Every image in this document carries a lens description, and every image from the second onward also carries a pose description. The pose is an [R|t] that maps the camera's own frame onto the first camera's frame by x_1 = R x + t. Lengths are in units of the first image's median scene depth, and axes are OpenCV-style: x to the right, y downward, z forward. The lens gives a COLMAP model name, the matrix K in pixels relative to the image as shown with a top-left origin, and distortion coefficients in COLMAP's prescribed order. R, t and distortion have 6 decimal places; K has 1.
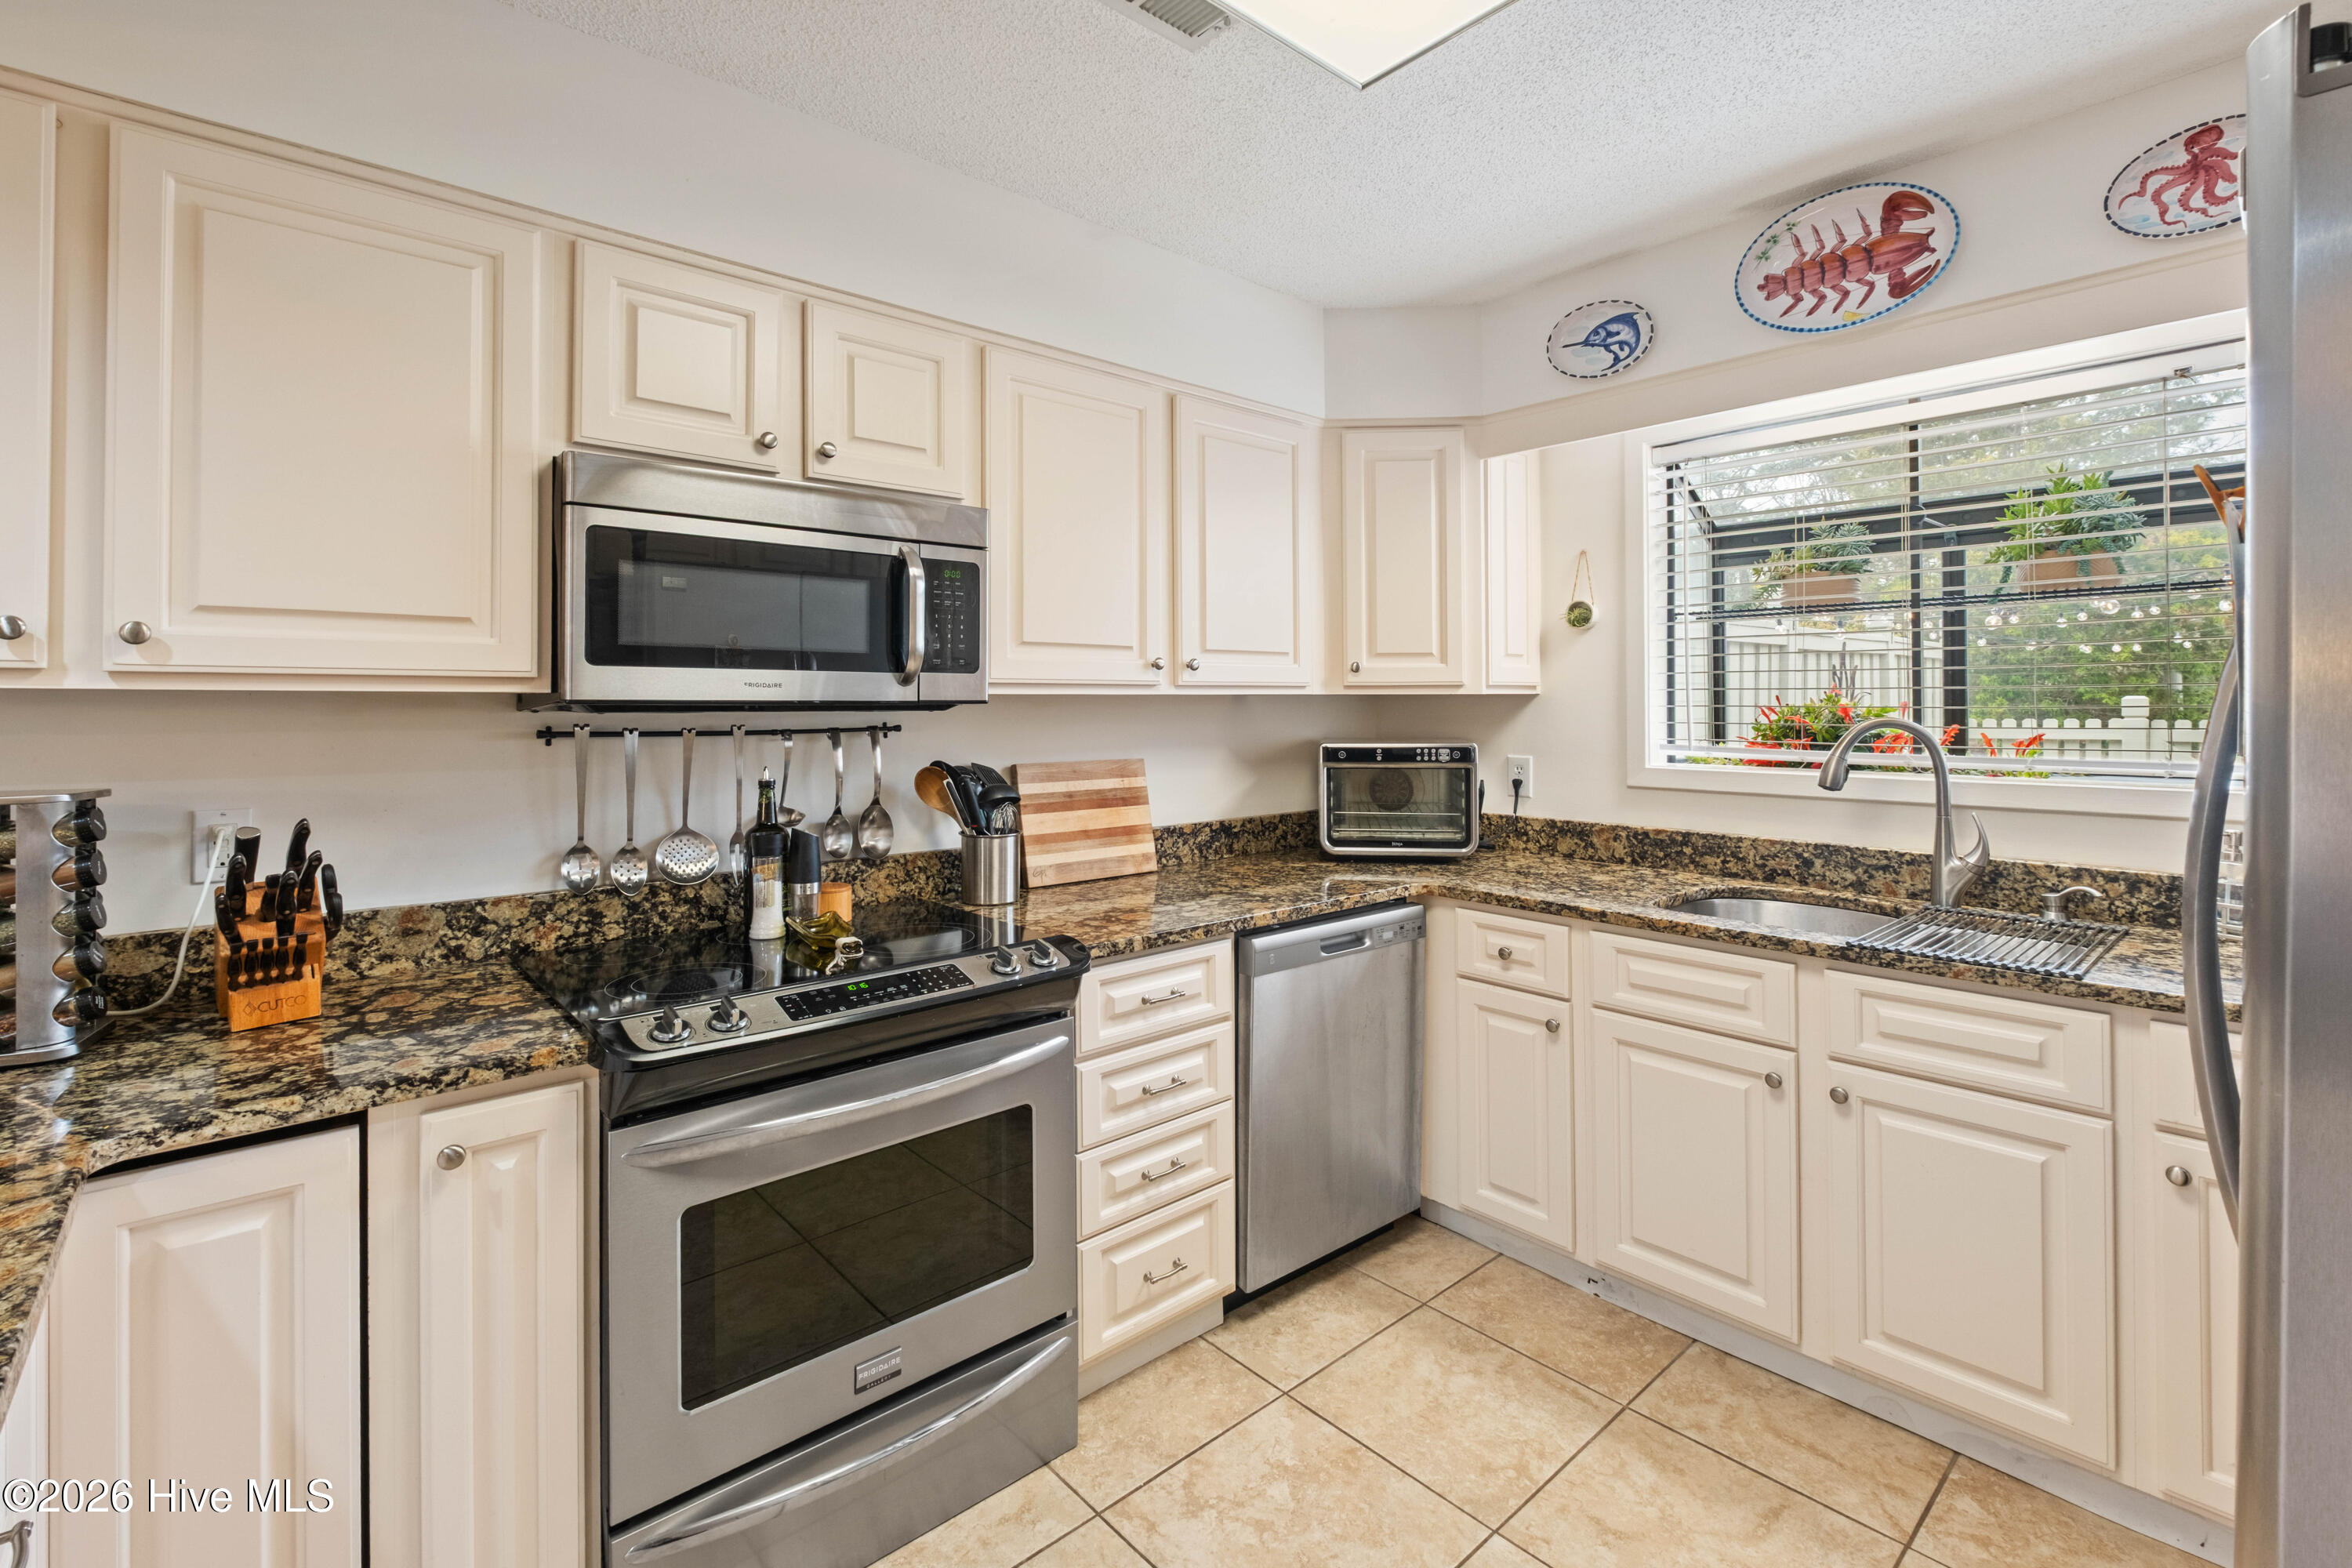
lens RADIAL K [[1043.2, 0, 1170.6], [0, 1043.2, 695.0], [0, 0, 1]] dist [0.012887, -0.007446]
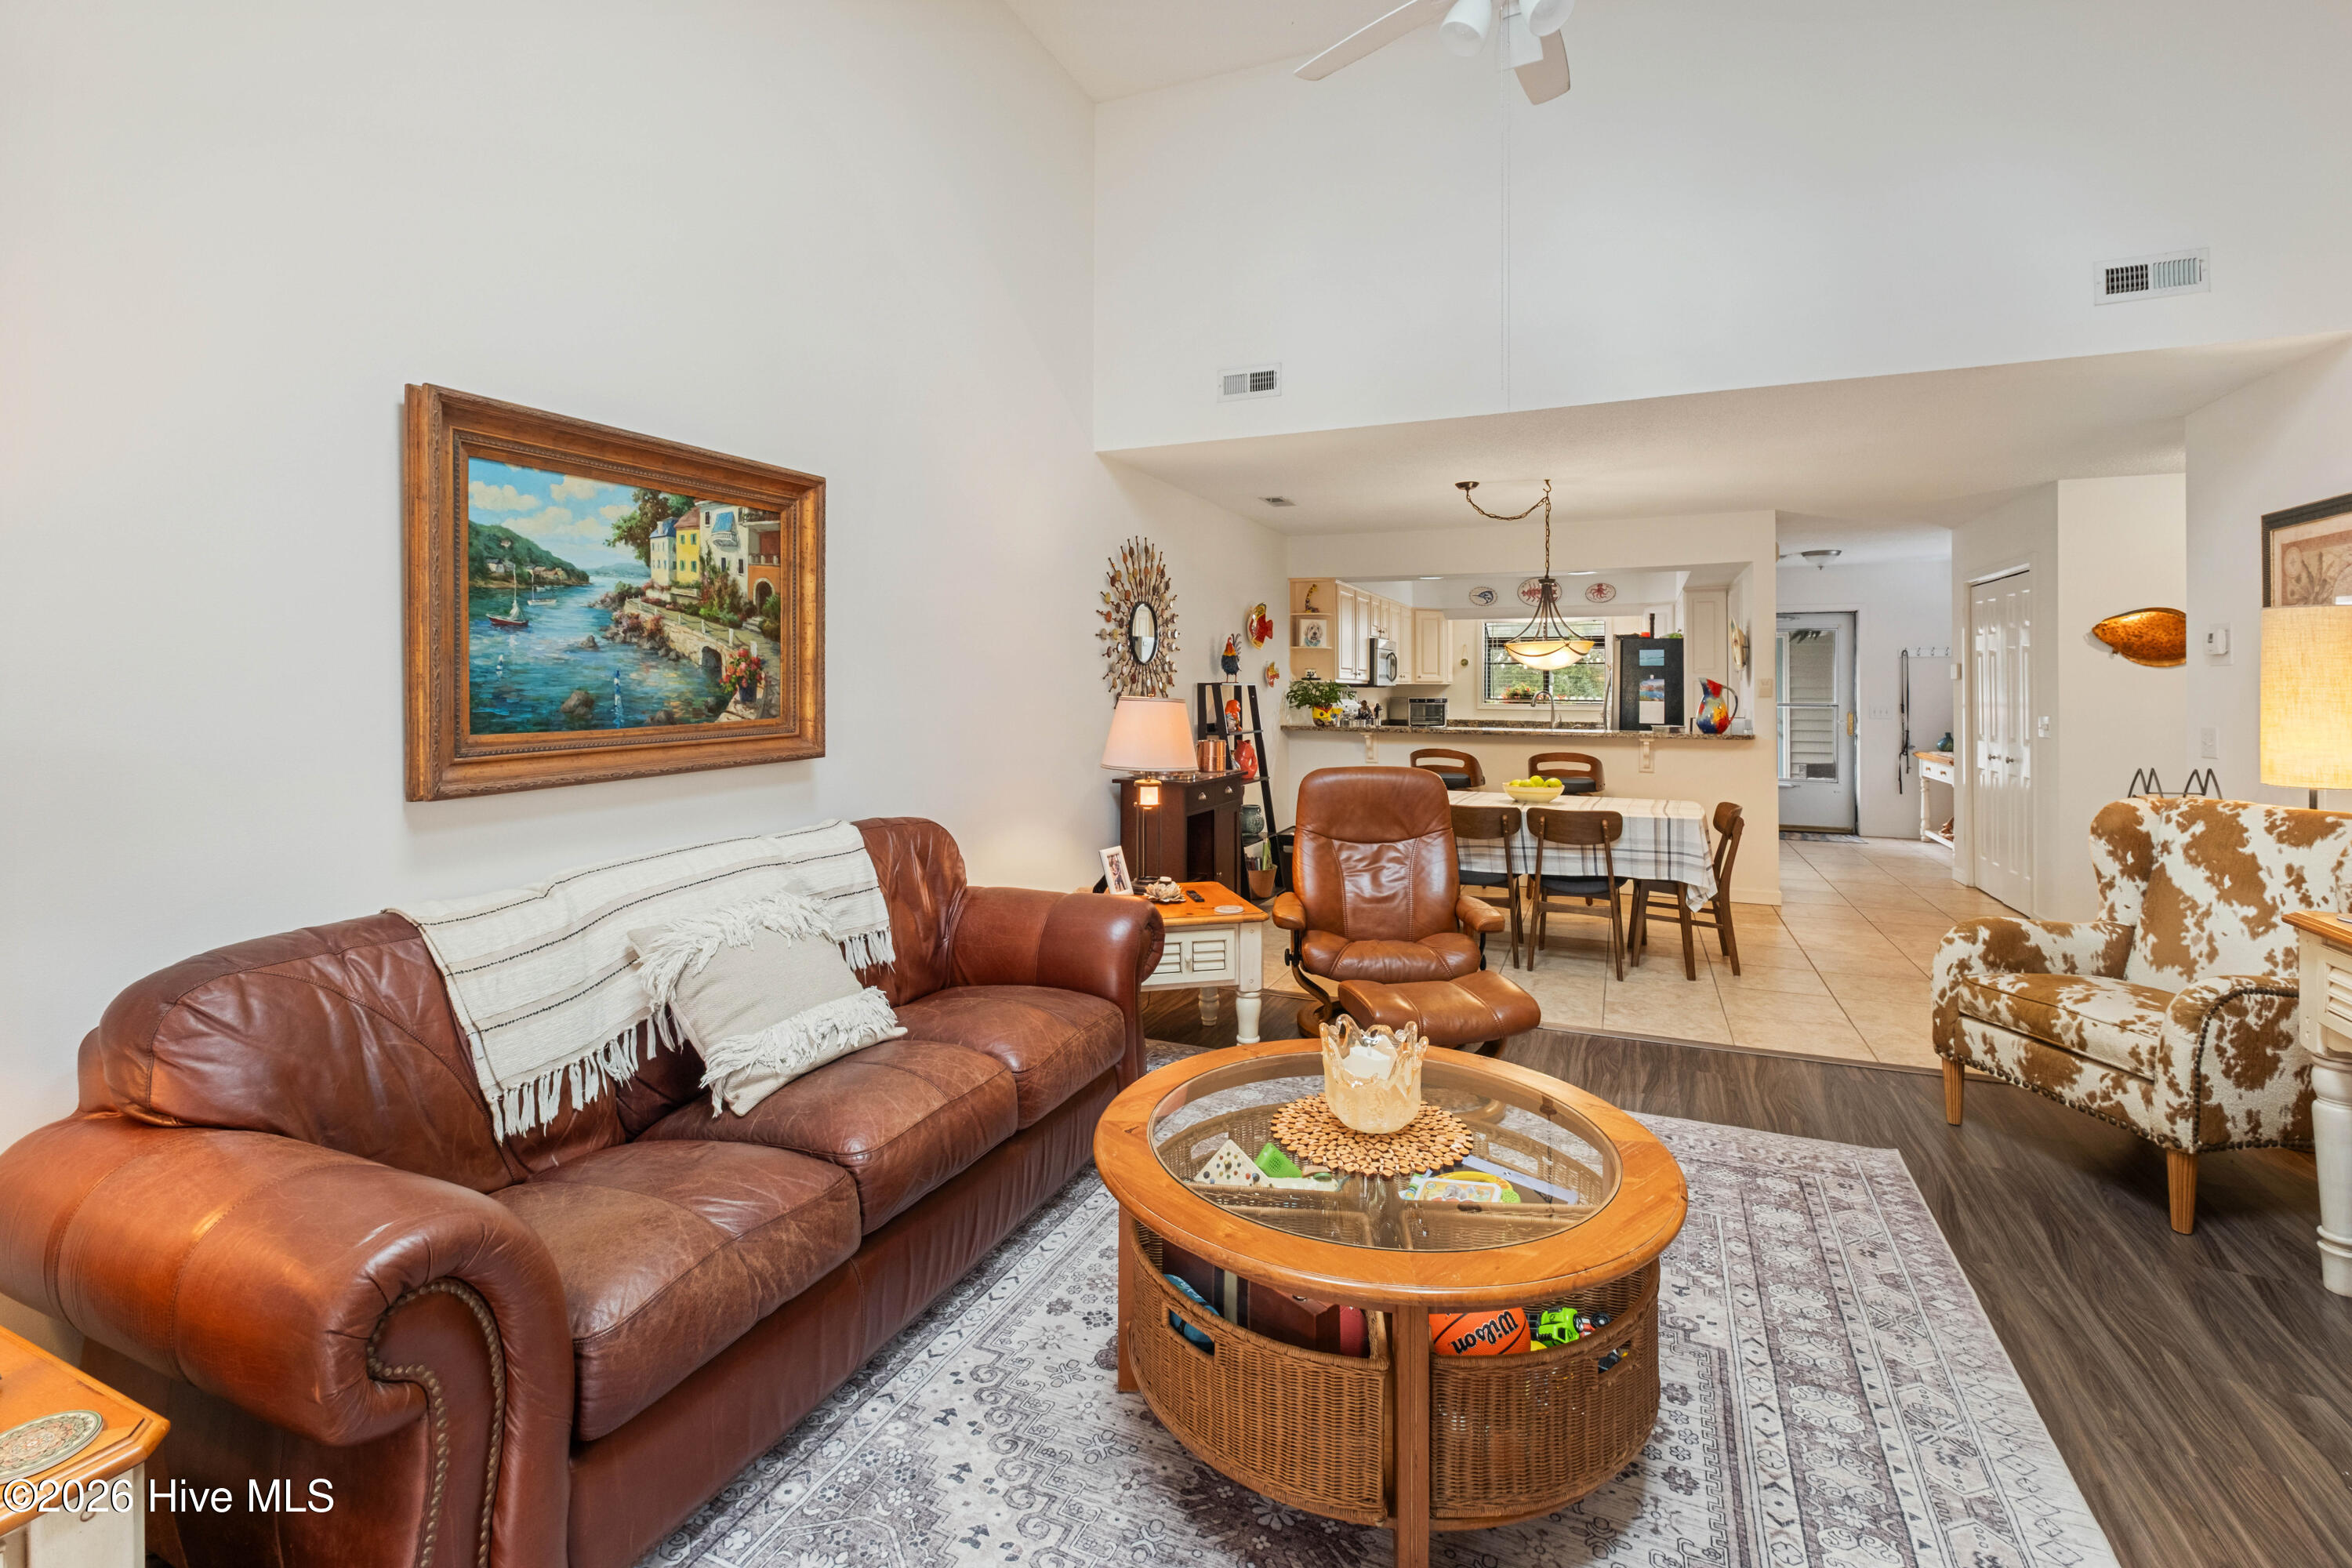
lens RADIAL K [[1043.2, 0, 1155.0], [0, 1043.2, 687.2], [0, 0, 1]] dist [0.012887, -0.007446]
pose [[0.905471, 0.005477, 0.424373, -2.708479], [-0.010542, 0.999898, 0.009589, -0.018735], [-0.424277, -0.013156, 0.905437, -2.340505]]
